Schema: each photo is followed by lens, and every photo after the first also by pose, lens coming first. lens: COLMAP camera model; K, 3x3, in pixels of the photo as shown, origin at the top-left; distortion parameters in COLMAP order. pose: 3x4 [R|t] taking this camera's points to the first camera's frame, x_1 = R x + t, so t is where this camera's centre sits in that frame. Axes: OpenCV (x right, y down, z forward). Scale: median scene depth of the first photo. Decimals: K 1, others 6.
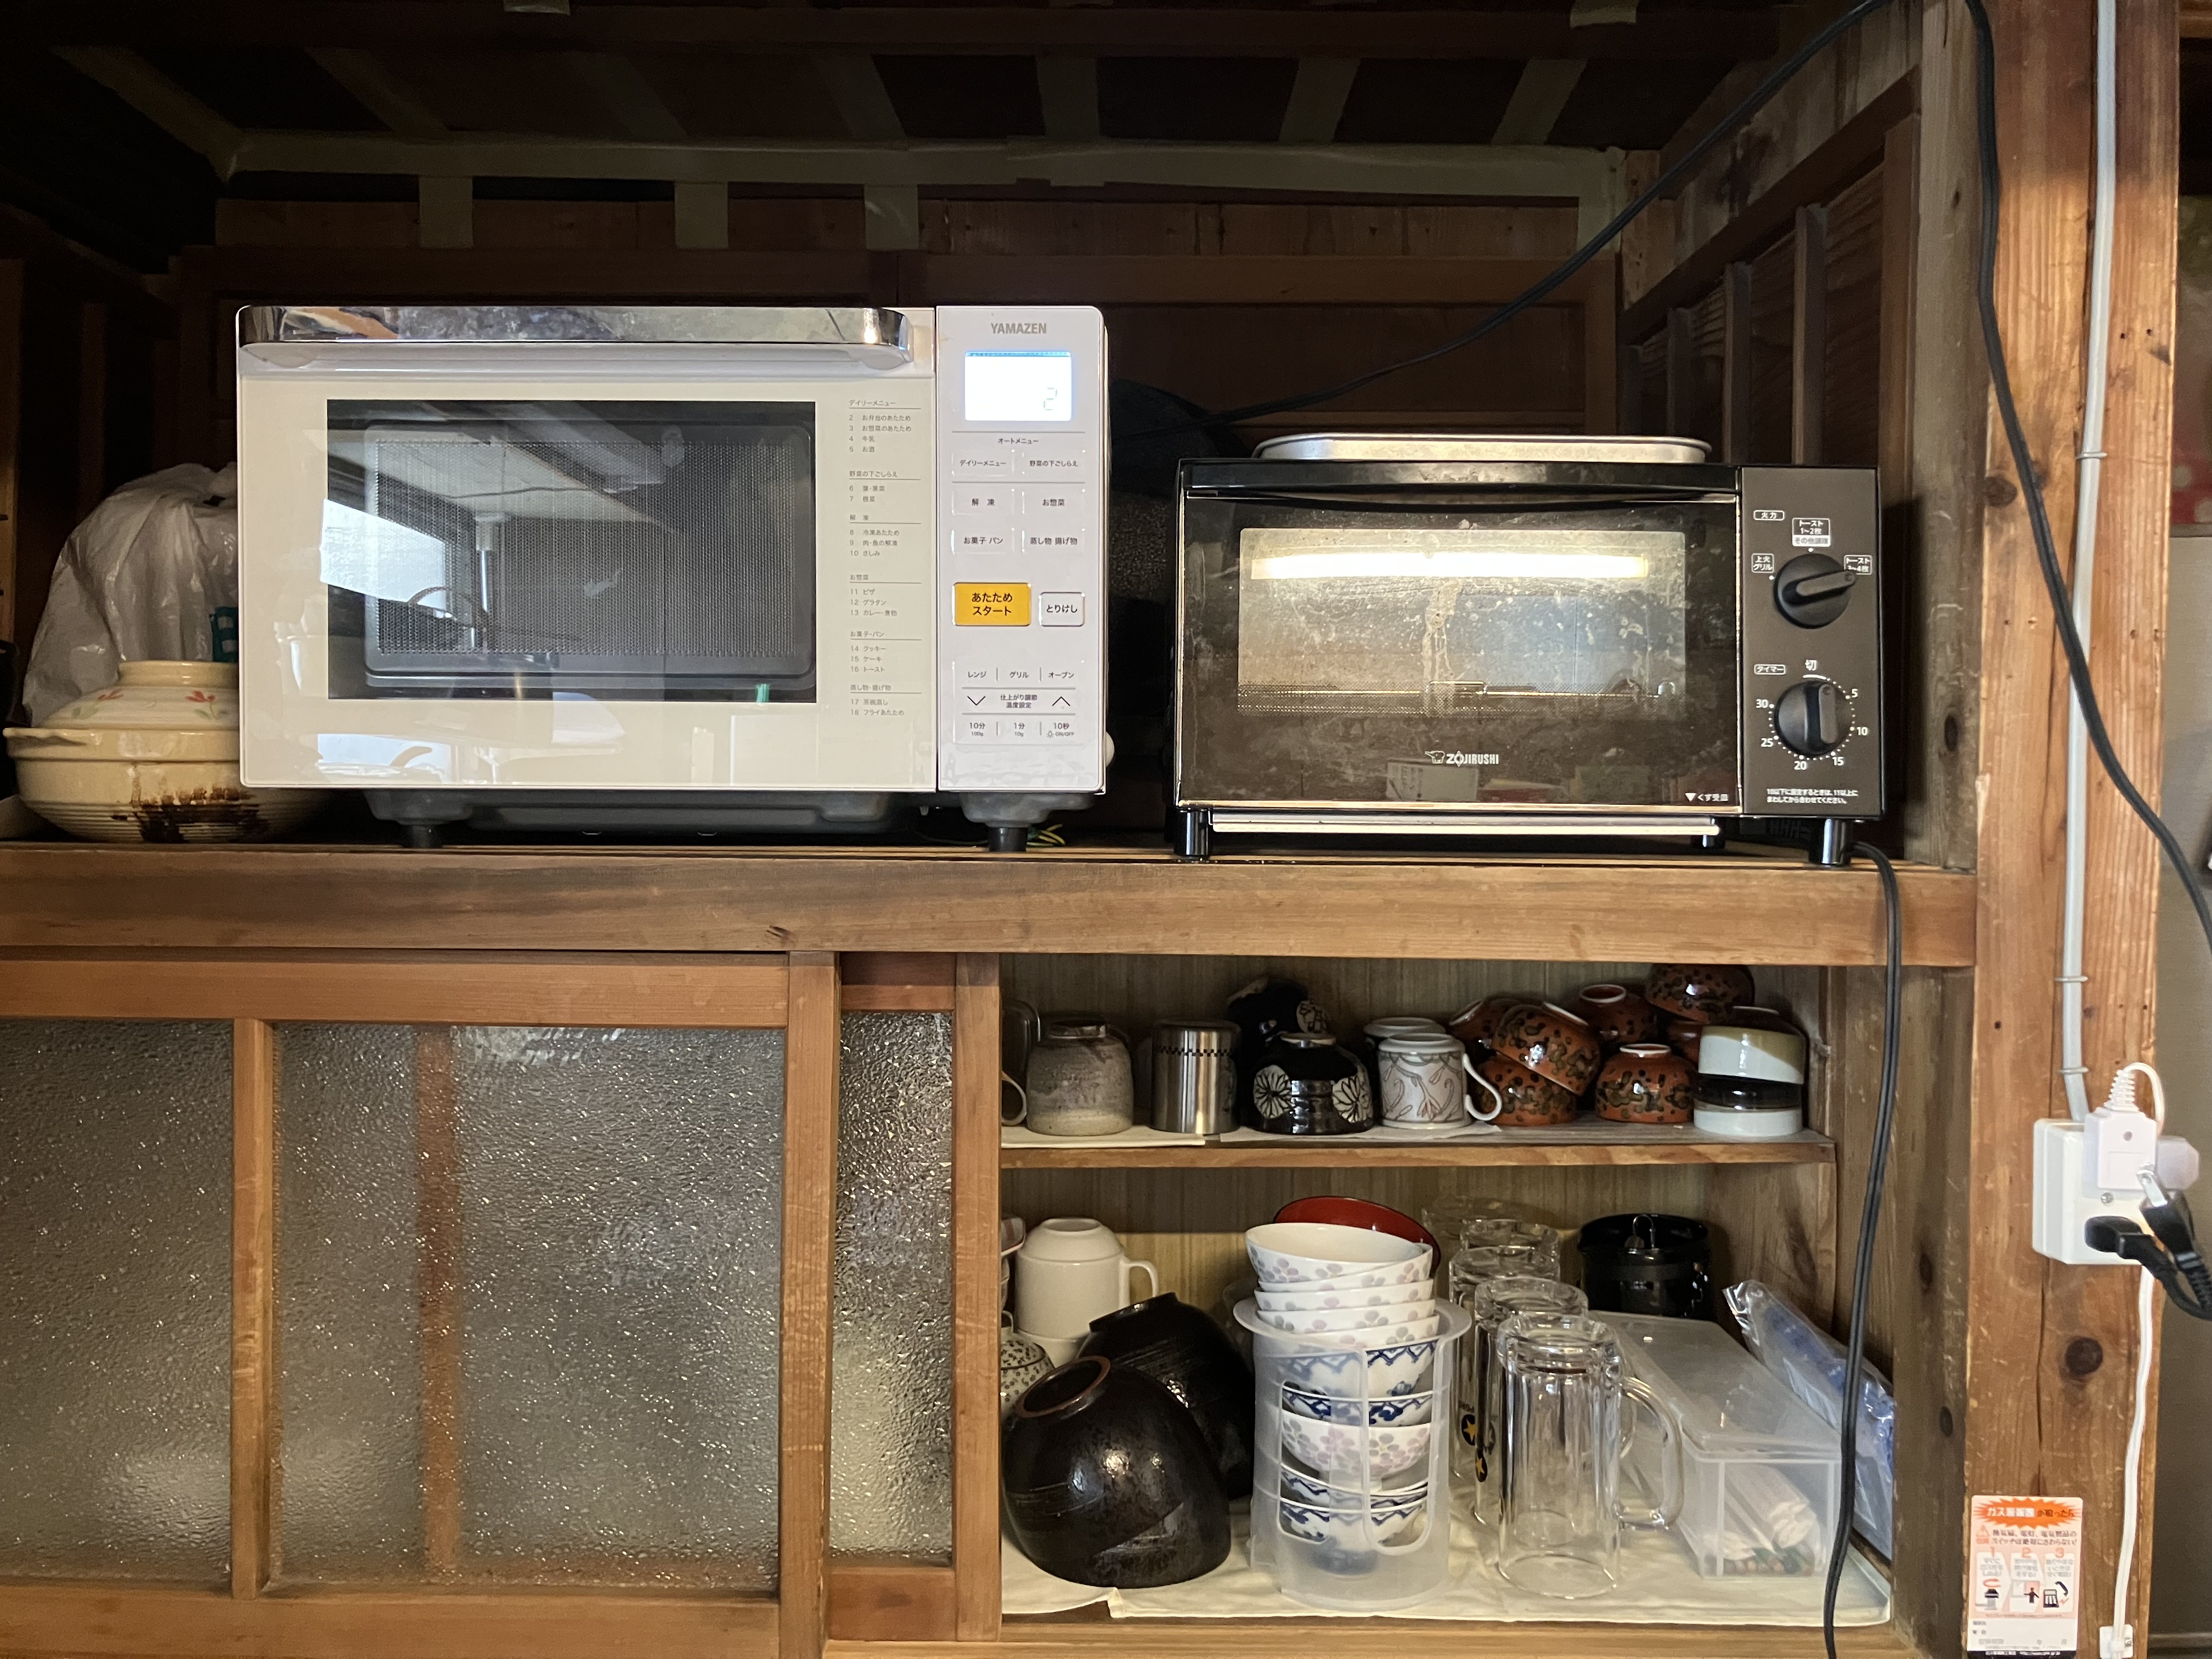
lens RADIAL K [[1846.6, 0, 1106.7], [0, 1846.6, 832.9], [0, 0, 1]] dist [0.043292, -0.049443]
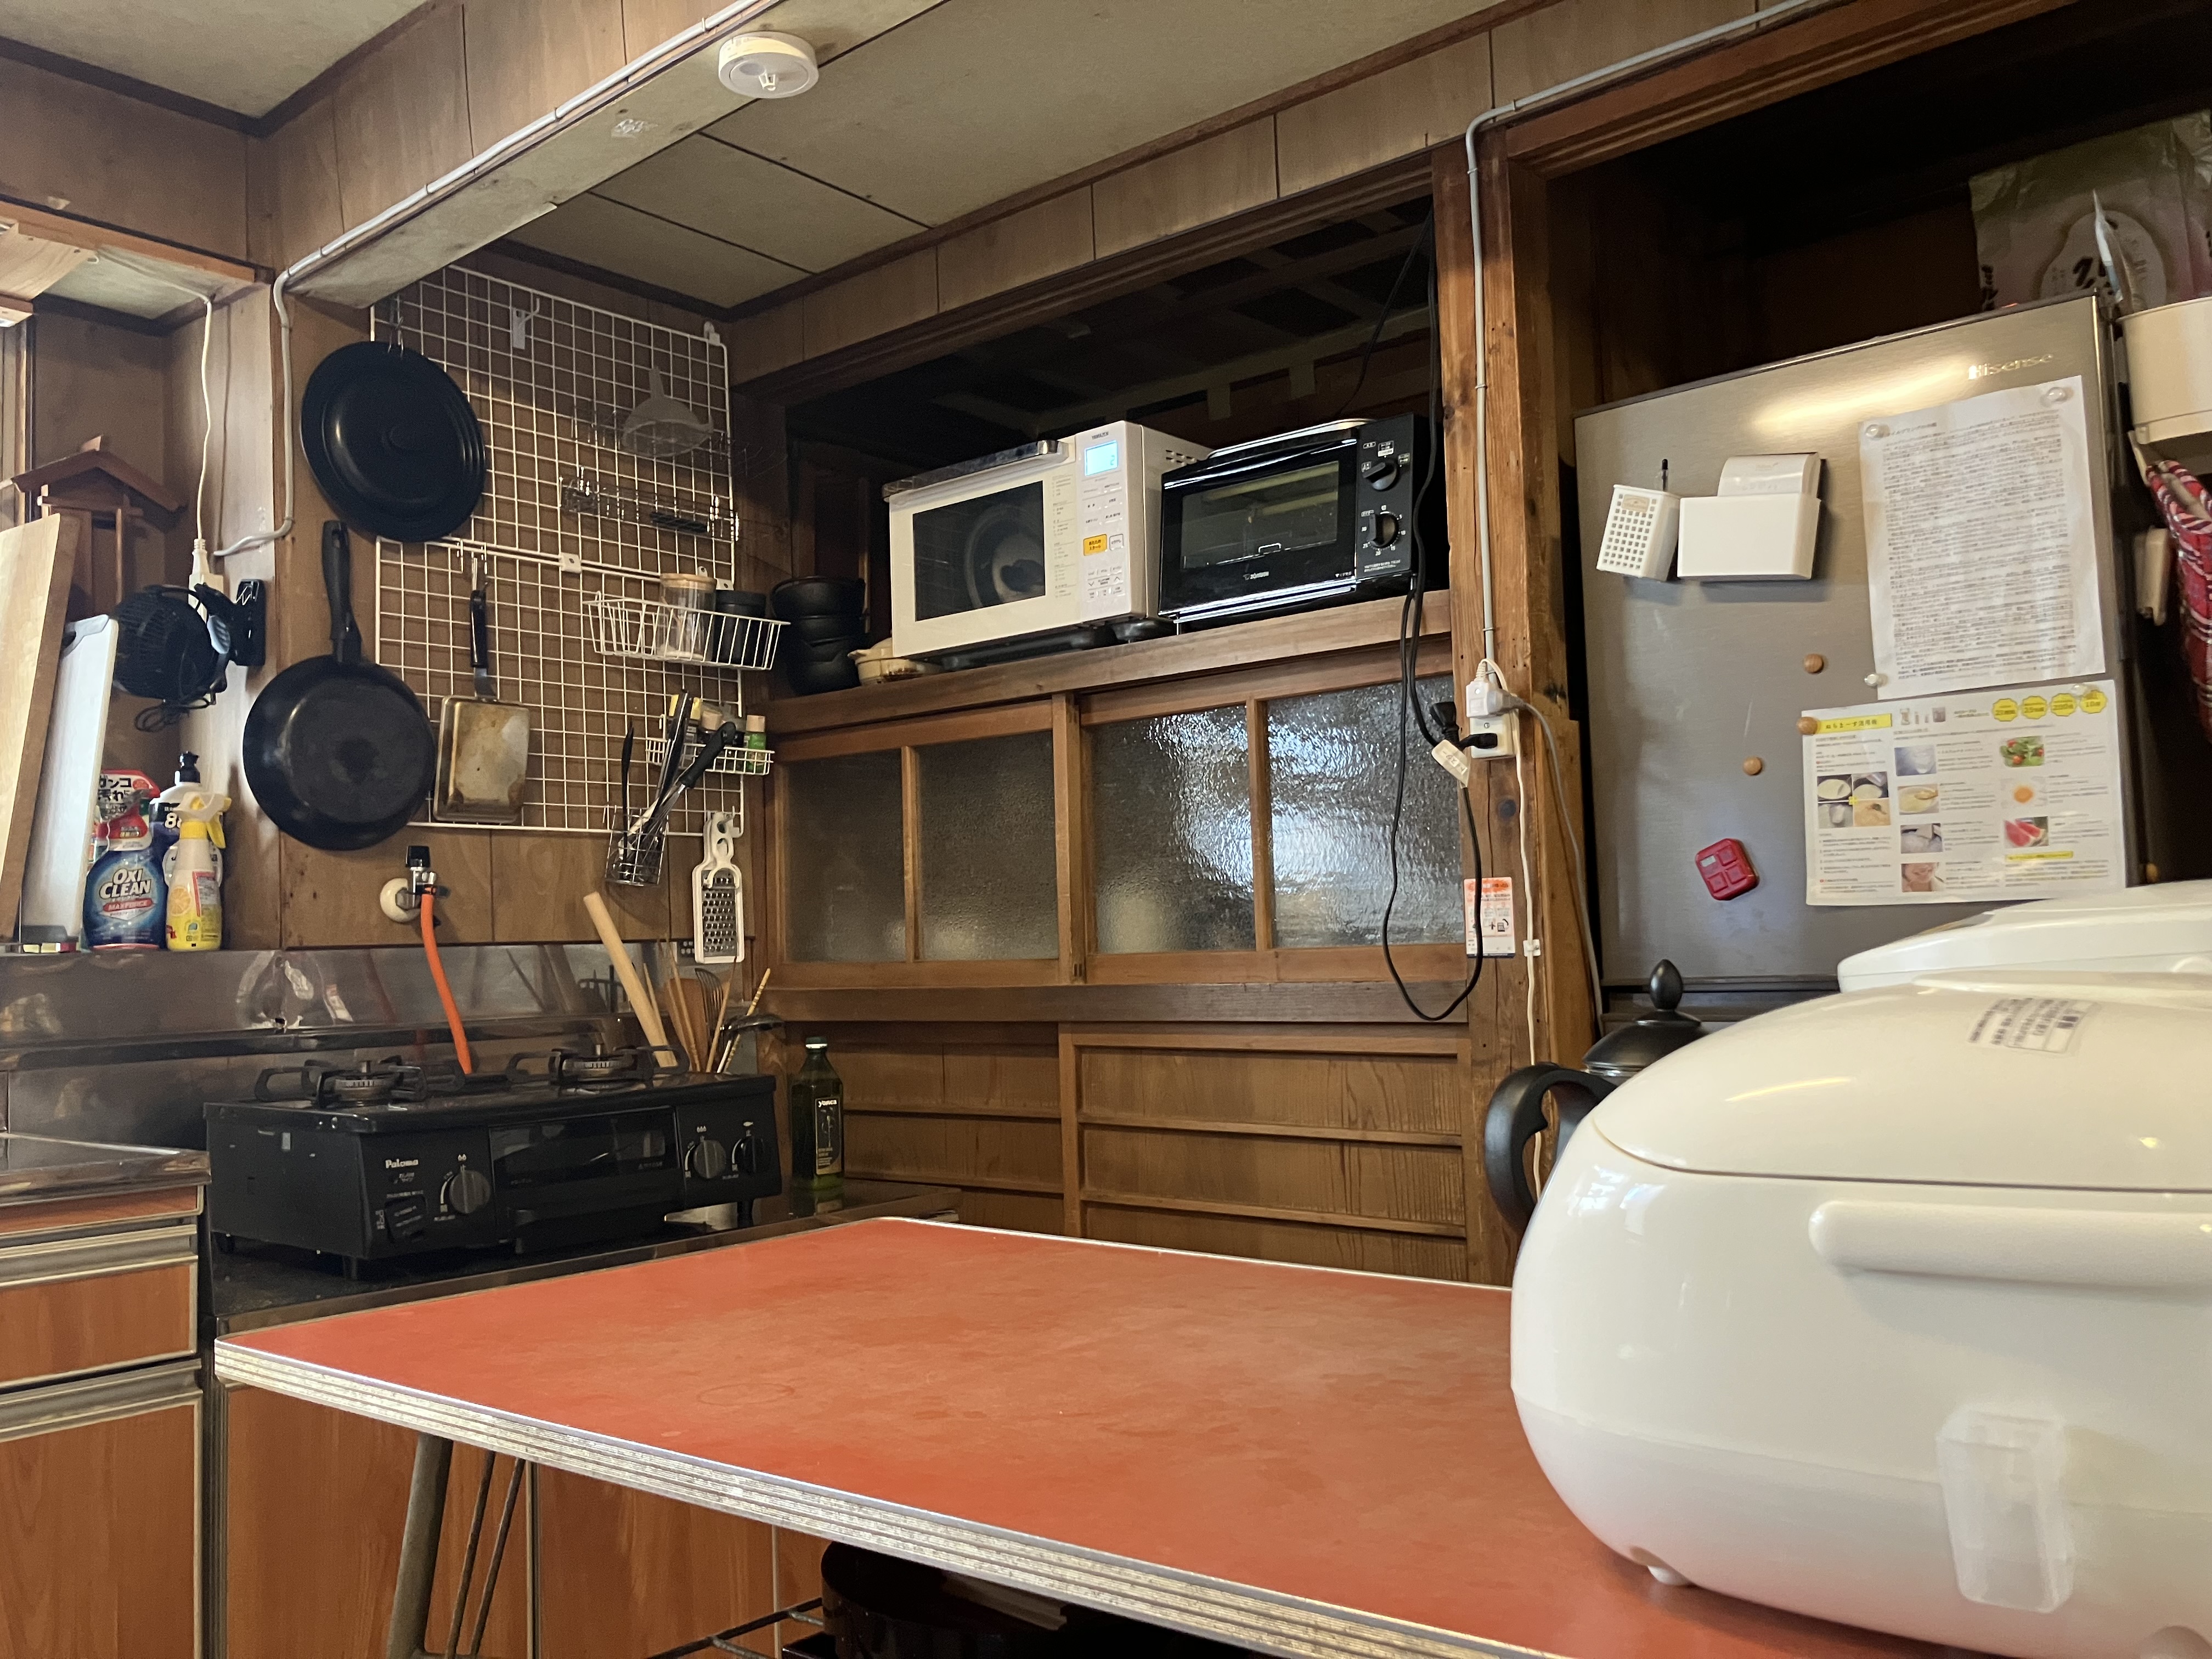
lens RADIAL K [[1846.6, 0, 1109.5], [0, 1846.6, 829.2], [0, 0, 1]] dist [0.043292, -0.049443]
pose [[0.765228, -0.076728, -0.639171, 1.505956], [0.016042, 0.994836, -0.100217, 0.504699], [0.643560, 0.066435, 0.762507, -0.860248]]
